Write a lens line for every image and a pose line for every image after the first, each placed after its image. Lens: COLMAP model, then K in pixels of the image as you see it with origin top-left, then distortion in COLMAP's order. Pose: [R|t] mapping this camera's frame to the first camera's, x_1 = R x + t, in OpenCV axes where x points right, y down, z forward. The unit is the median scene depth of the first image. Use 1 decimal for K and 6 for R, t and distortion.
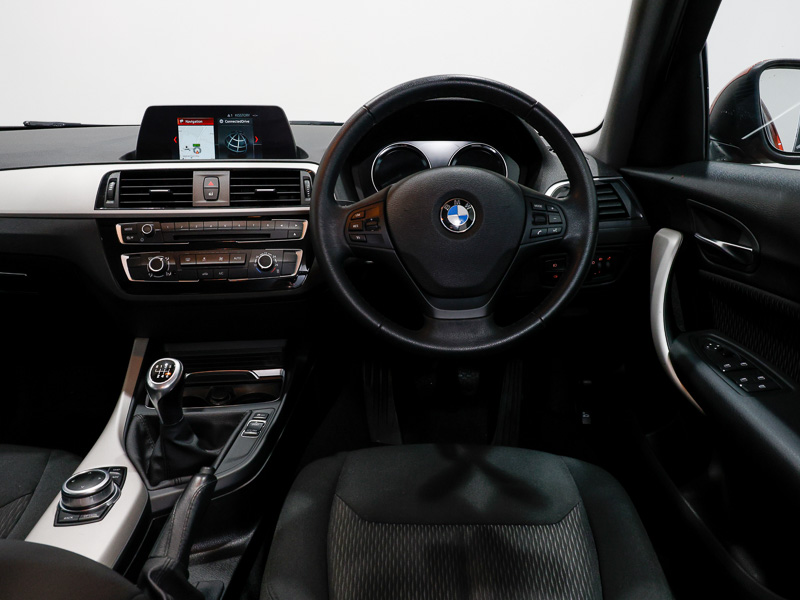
lens RADIAL K [[631.5, 0, 403.0], [0, 631.5, 300.9], [0, 0, 1]] dist [0.013391, -0.016719]
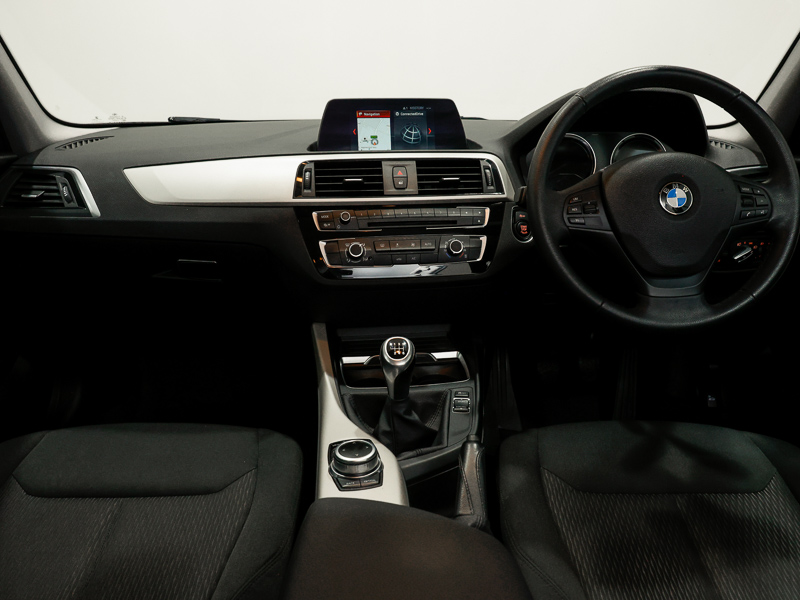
lens RADIAL K [[631.5, 0, 401.8], [0, 631.5, 300.8], [0, 0, 1]] dist [0.013391, -0.016719]
pose [[0.999900, -0.008341, 0.011379, -0.352612], [0.008397, 0.999953, -0.004906, 0.034139], [-0.011337, 0.005001, 0.999923, -0.045023]]
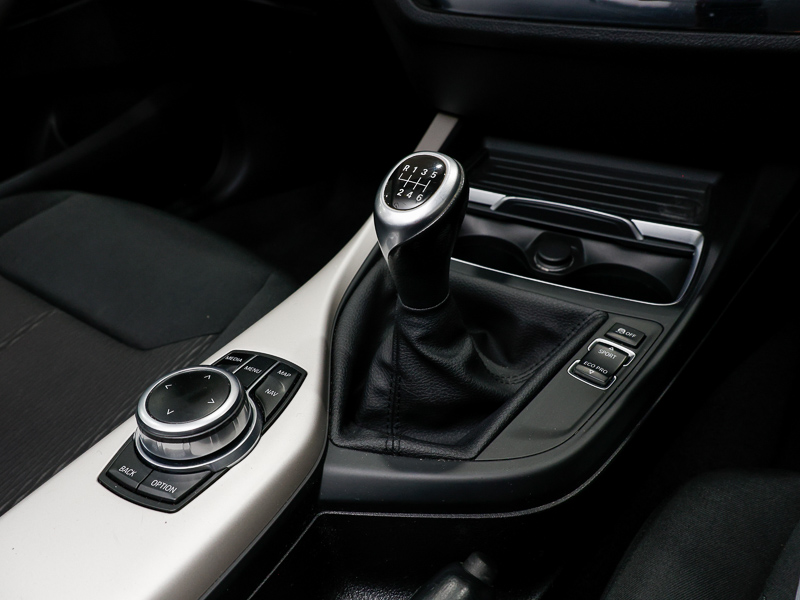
lens RADIAL K [[631.5, 0, 399.7], [0, 631.5, 299.1], [0, 0, 1]] dist [0.013391, -0.016719]
pose [[0.817289, 0.303042, -0.490107, -0.155144], [-0.157246, 0.935553, 0.316249, 0.050816], [0.554358, -0.181399, 0.812270, 0.603131]]
